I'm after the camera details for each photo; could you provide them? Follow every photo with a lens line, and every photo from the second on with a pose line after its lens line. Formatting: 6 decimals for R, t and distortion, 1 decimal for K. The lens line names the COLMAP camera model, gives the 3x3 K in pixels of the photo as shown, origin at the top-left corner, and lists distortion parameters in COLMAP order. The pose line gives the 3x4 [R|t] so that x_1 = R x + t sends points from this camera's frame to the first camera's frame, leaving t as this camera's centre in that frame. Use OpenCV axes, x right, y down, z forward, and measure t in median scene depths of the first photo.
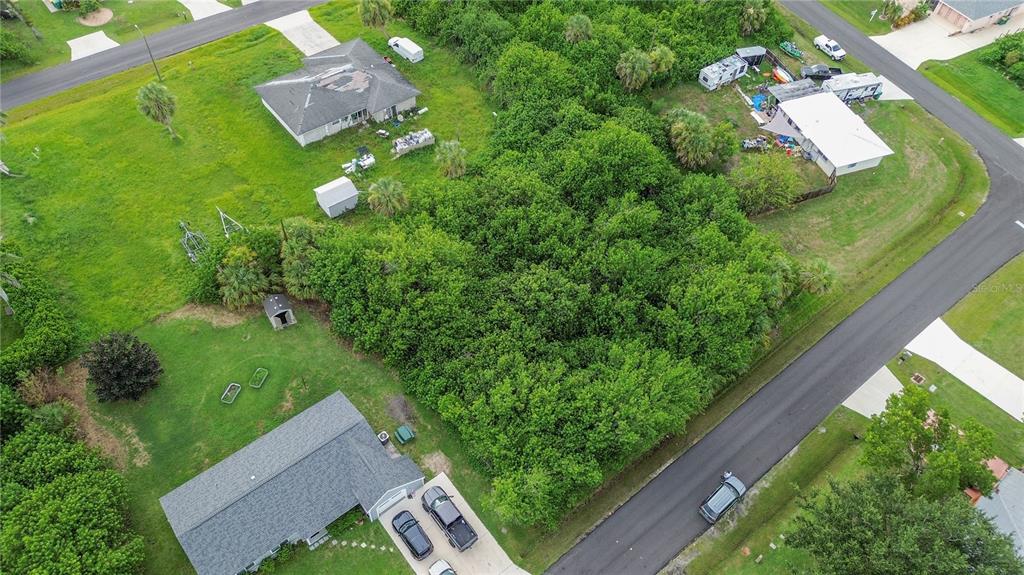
lens RADIAL K [[719.1, 0, 512.0], [0, 719.1, 287.5], [0, 0, 1]] dist [0.060888, -0.050169]
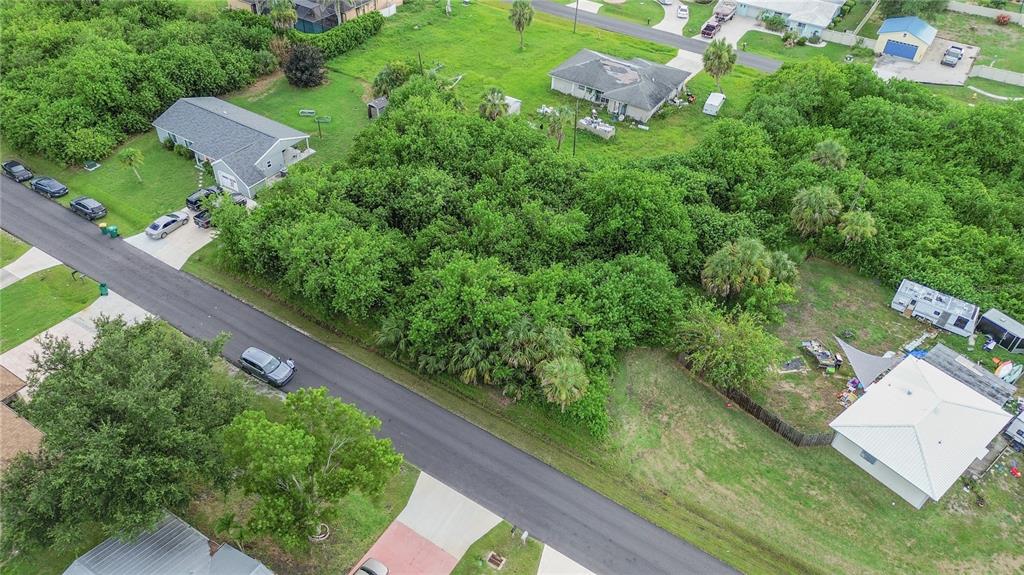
lens RADIAL K [[719.1, 0, 512.0], [0, 719.1, 287.5], [0, 0, 1]] dist [0.060888, -0.050169]
pose [[0.329549, 0.586381, -0.739969, 0.737281], [-0.760394, 0.629413, 0.160126, -0.126955], [0.559641, 0.509899, 0.653303, 0.347174]]
